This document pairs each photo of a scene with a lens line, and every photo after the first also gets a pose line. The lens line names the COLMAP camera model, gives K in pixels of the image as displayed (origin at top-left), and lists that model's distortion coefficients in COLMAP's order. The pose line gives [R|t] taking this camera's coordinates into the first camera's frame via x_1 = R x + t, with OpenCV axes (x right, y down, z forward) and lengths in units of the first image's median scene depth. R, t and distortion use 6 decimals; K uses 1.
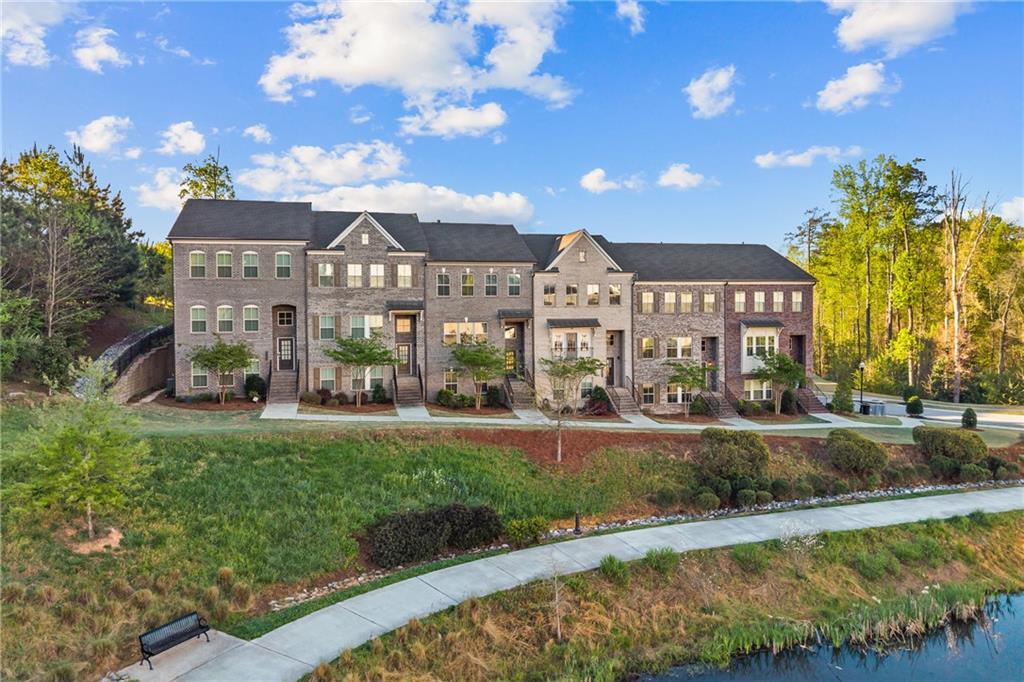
lens RADIAL K [[687.8, 0, 489.5], [0, 687.8, 314.1], [0, 0, 1]] dist [0.026558, -0.031910]
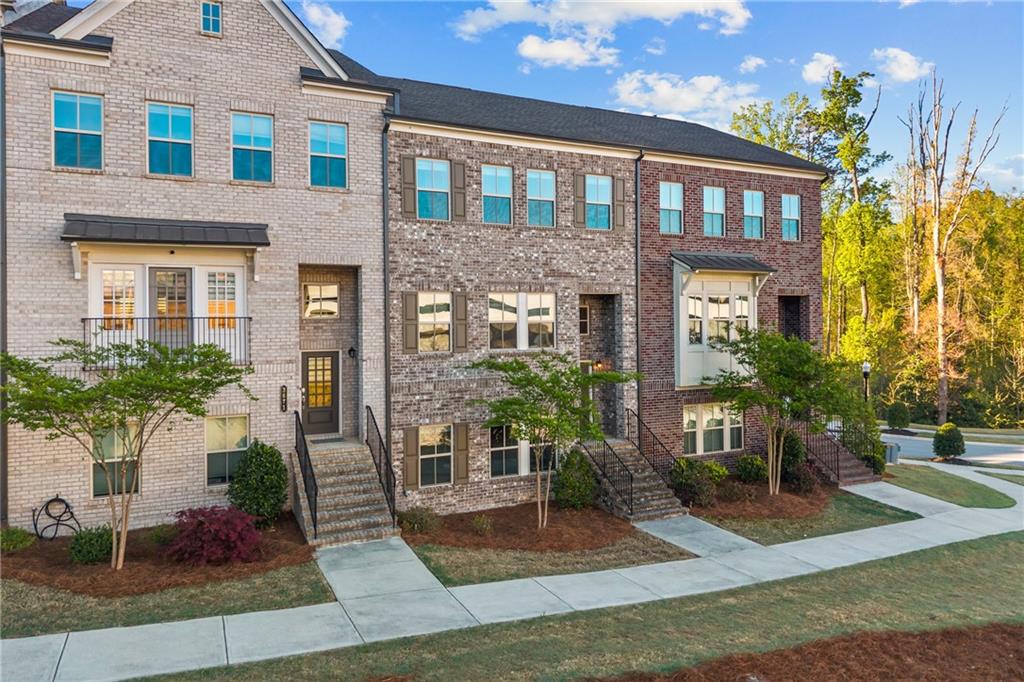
lens RADIAL K [[687.8, 0, 507.1], [0, 687.8, 333.5], [0, 0, 1]] dist [0.026558, -0.031910]
pose [[0.975582, -0.006530, 0.219540, 0.186817], [0.006489, 0.999979, 0.000906, 0.054228], [-0.219541, 0.000540, 0.975603, 0.644361]]
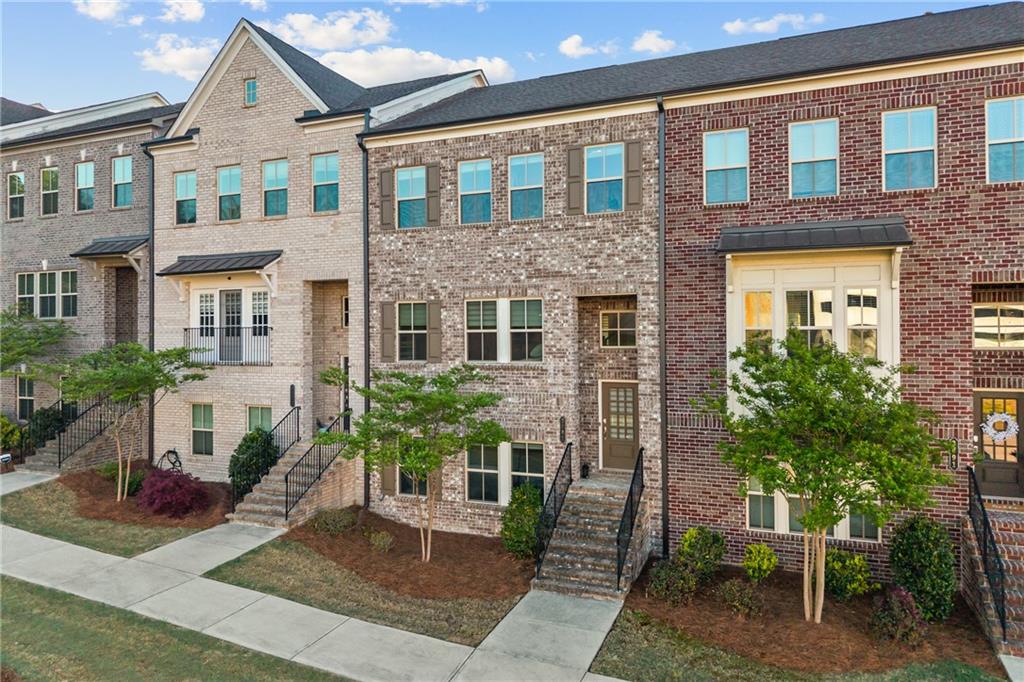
lens RADIAL K [[687.8, 0, 508.6], [0, 687.8, 338.6], [0, 0, 1]] dist [0.026558, -0.031910]
pose [[0.804869, 0.006333, -0.593419, 0.464085], [-0.006163, 0.999978, 0.002314, 0.051226], [0.593421, 0.001795, 0.804891, 0.740197]]
